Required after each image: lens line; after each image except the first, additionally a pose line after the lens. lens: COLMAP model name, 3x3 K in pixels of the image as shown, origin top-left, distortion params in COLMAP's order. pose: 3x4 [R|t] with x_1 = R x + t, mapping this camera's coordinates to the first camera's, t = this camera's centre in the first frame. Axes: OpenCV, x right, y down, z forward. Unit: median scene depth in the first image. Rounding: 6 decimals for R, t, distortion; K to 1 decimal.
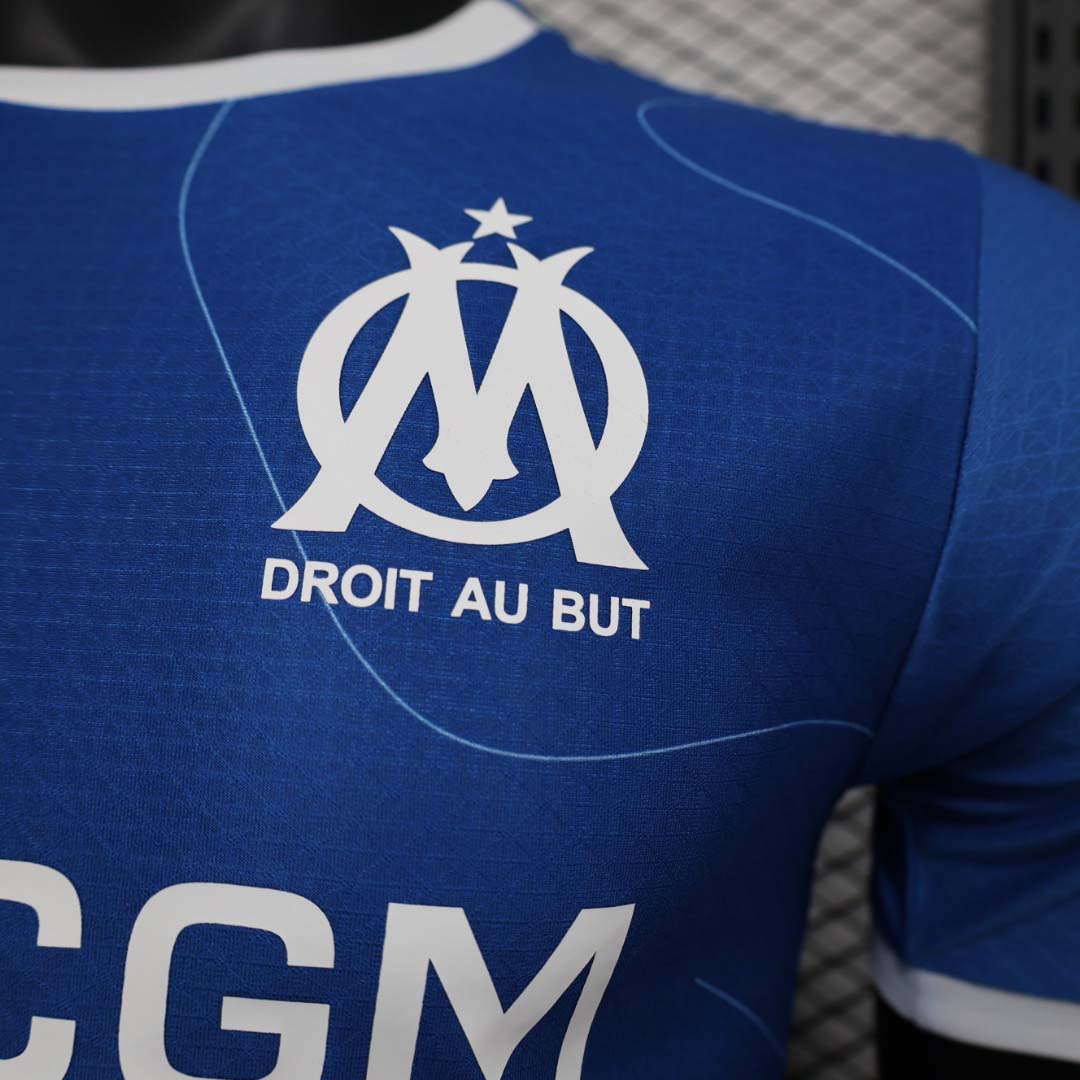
lens RADIAL K [[1403.6, 0, 540.0], [0, 1403.6, 540.0], [0, 0, 1]] dist [-0.095109, 0.101106]
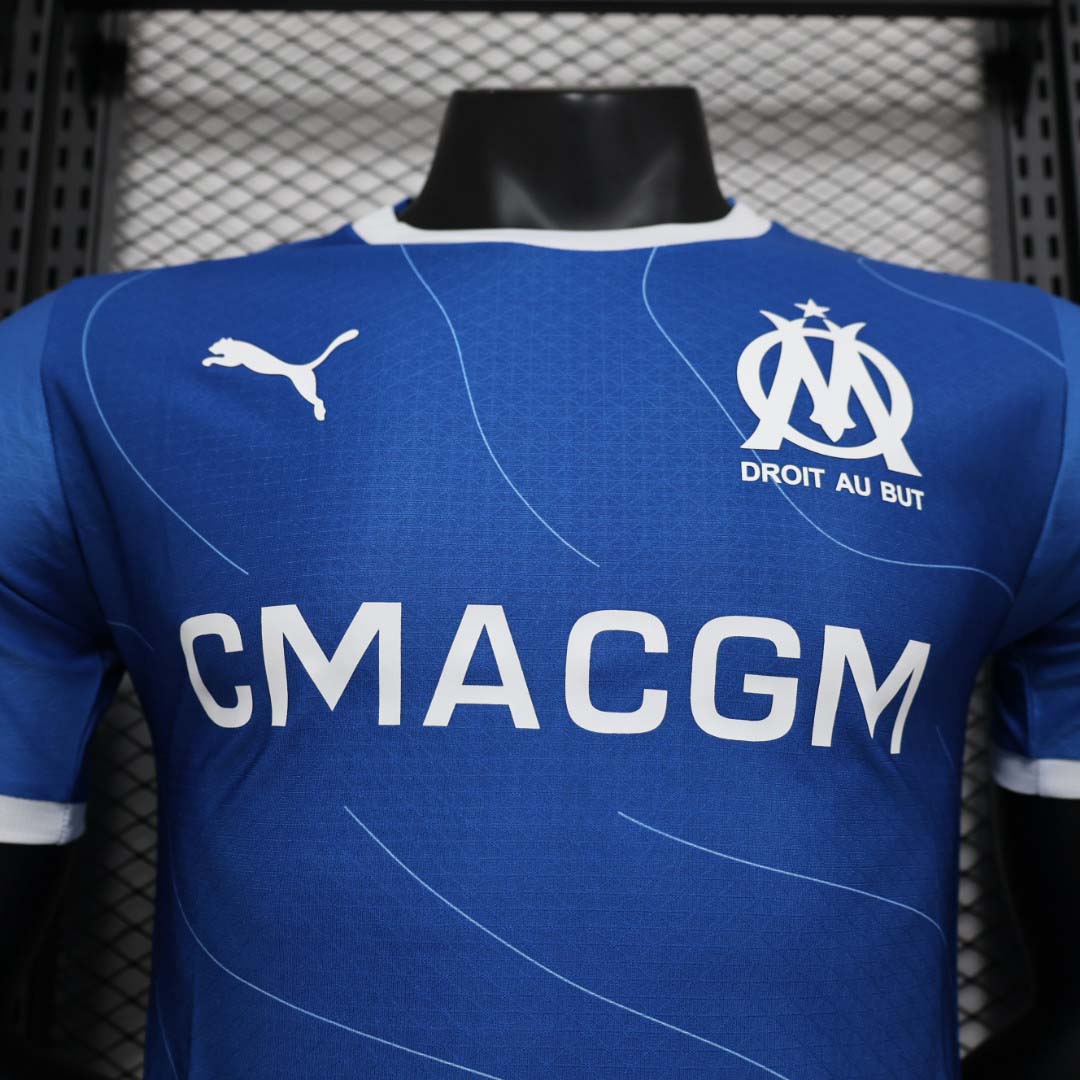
lens RADIAL K [[1403.6, 0, 540.0], [0, 1403.6, 540.0], [0, 0, 1]] dist [-0.095109, 0.101106]
pose [[0.996571, -0.004434, 0.082622, -0.619814], [0.018210, 0.985833, -0.166740, 0.428369], [-0.080712, 0.167673, 0.982533, -0.848147]]
